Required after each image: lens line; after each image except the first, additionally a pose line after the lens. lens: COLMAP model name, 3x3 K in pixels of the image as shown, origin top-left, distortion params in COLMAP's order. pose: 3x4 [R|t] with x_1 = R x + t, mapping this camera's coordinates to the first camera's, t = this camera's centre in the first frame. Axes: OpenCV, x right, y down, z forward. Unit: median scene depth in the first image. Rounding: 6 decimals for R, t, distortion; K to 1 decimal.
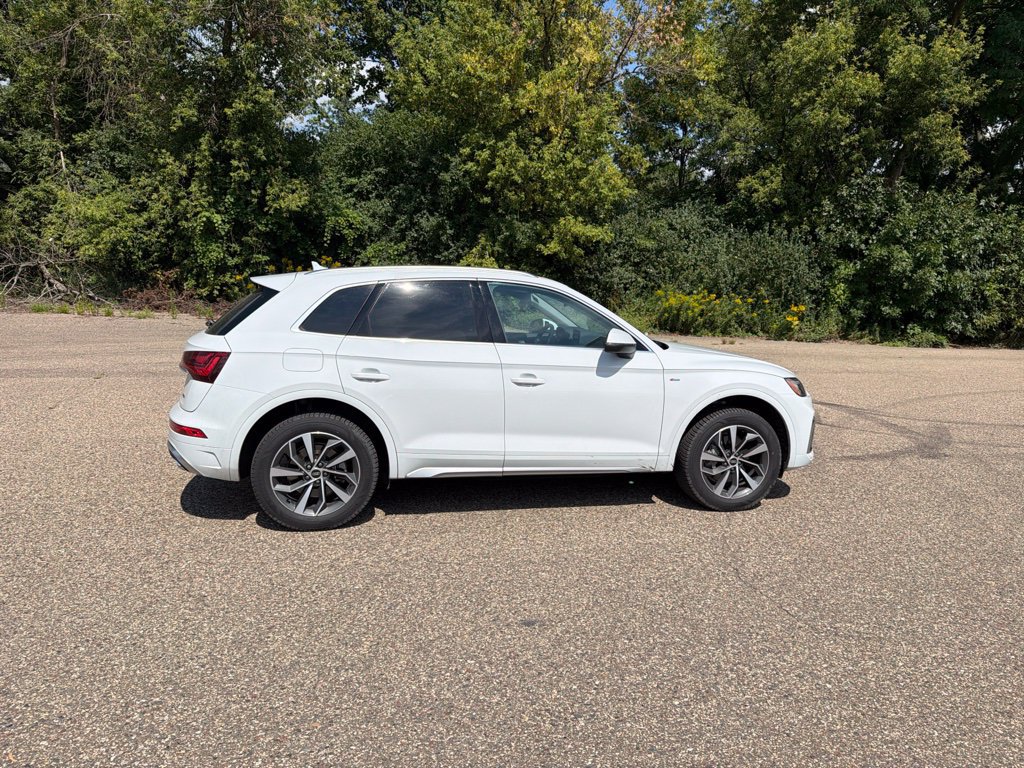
lens RADIAL K [[715.7, 0, 511.6], [0, 715.7, 385.7], [0, 0, 1]] dist [0.080840, -0.123043]
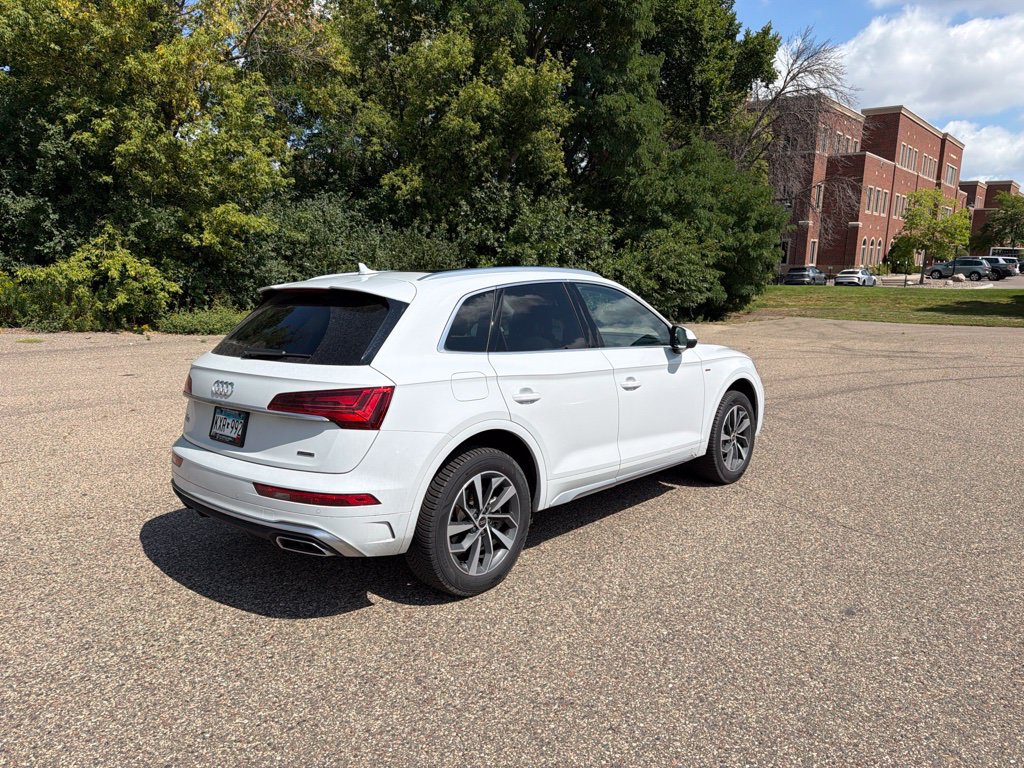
lens RADIAL K [[722.8, 0, 515.5], [0, 722.8, 386.0], [0, 0, 1]] dist [0.025603, -0.034763]
pose [[0.818063, -0.102351, 0.565948, -0.154100], [0.096723, 0.994505, 0.040044, -0.013790], [-0.566937, 0.021981, 0.823468, 0.065959]]
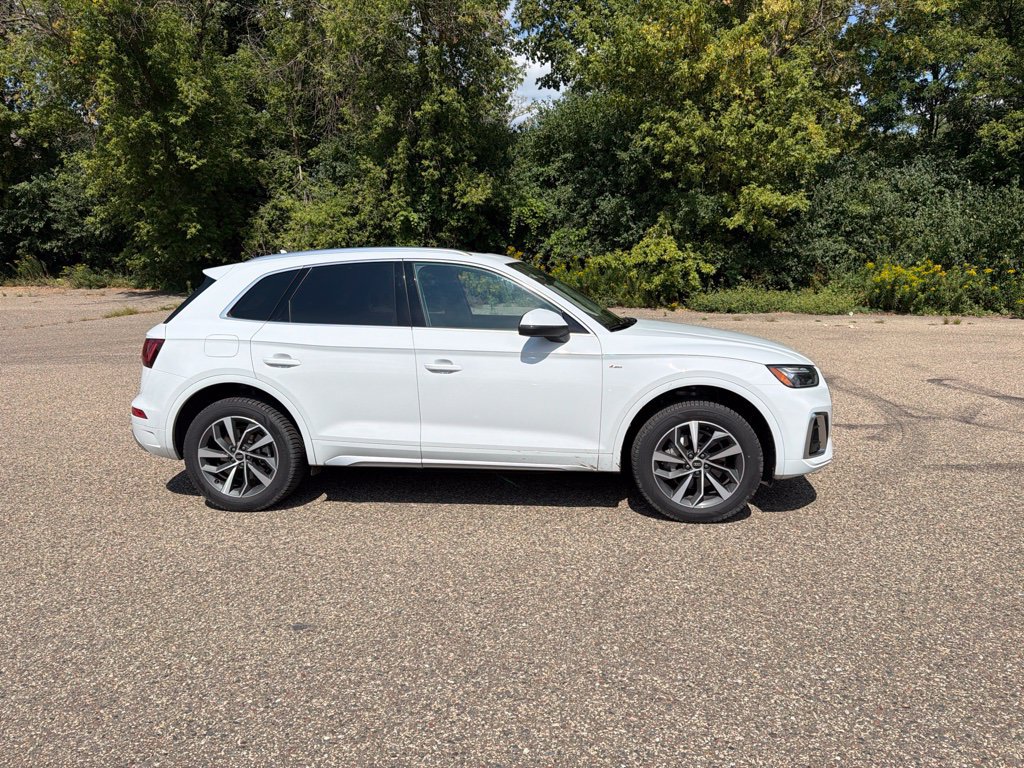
lens RADIAL K [[712.5, 0, 508.8], [0, 712.5, 387.3], [0, 0, 1]] dist [0.099613, -0.169315]
pose [[0.940830, 0.012242, -0.338658, 0.097483], [-0.005083, 0.999745, 0.022017, -0.000291], [0.338841, -0.018993, 0.940652, 0.036543]]
